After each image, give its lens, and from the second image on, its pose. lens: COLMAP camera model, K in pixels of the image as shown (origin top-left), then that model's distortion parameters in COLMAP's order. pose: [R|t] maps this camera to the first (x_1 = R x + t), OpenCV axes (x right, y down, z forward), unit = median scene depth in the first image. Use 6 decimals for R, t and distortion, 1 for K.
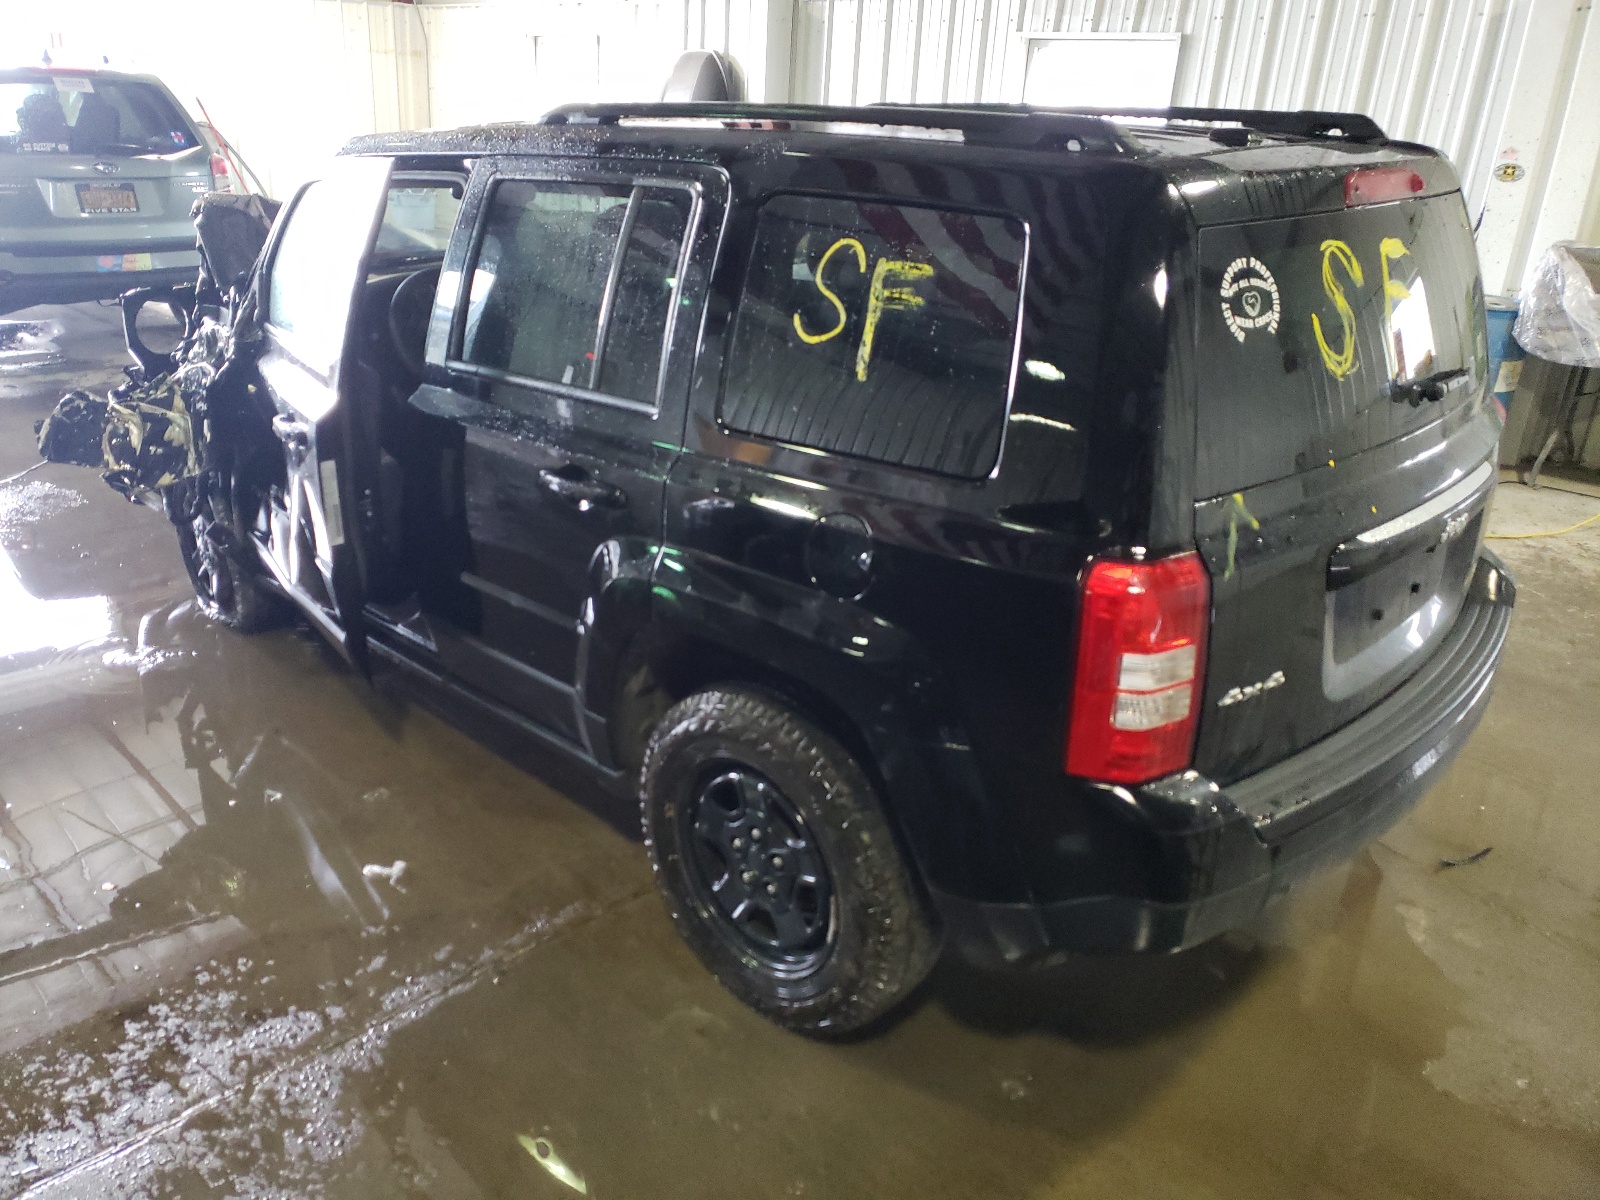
lens RADIAL K [[1223.6, 0, 800.0], [0, 1223.6, 600.0], [0, 0, 1]] dist [0.000067, 0.000073]
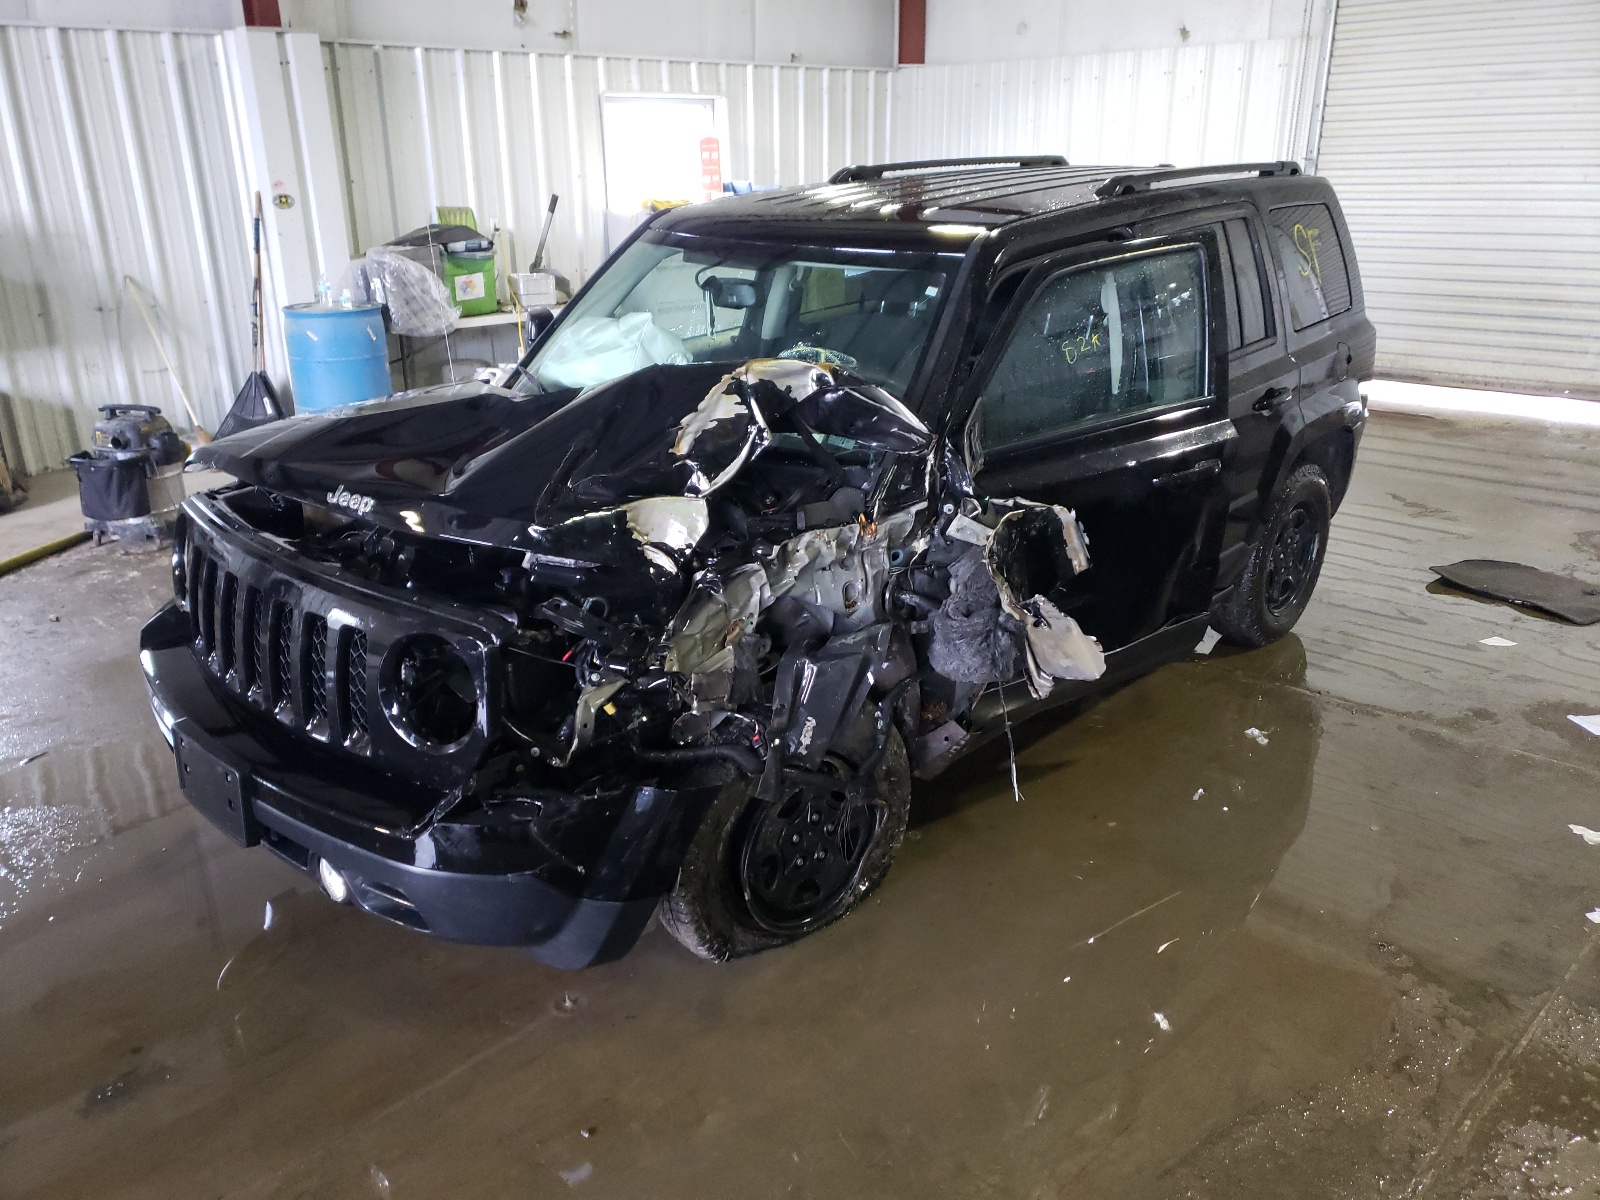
lens RADIAL K [[1190.0, 0, 800.0], [0, 1190.0, 600.0], [0, 0, 1]] dist [0.000043, 0.000181]
pose [[0.016425, -0.394825, 0.918609, -0.659071], [0.393363, 0.847199, 0.357099, -0.254602], [-0.919237, 0.355481, 0.169225, 0.521424]]
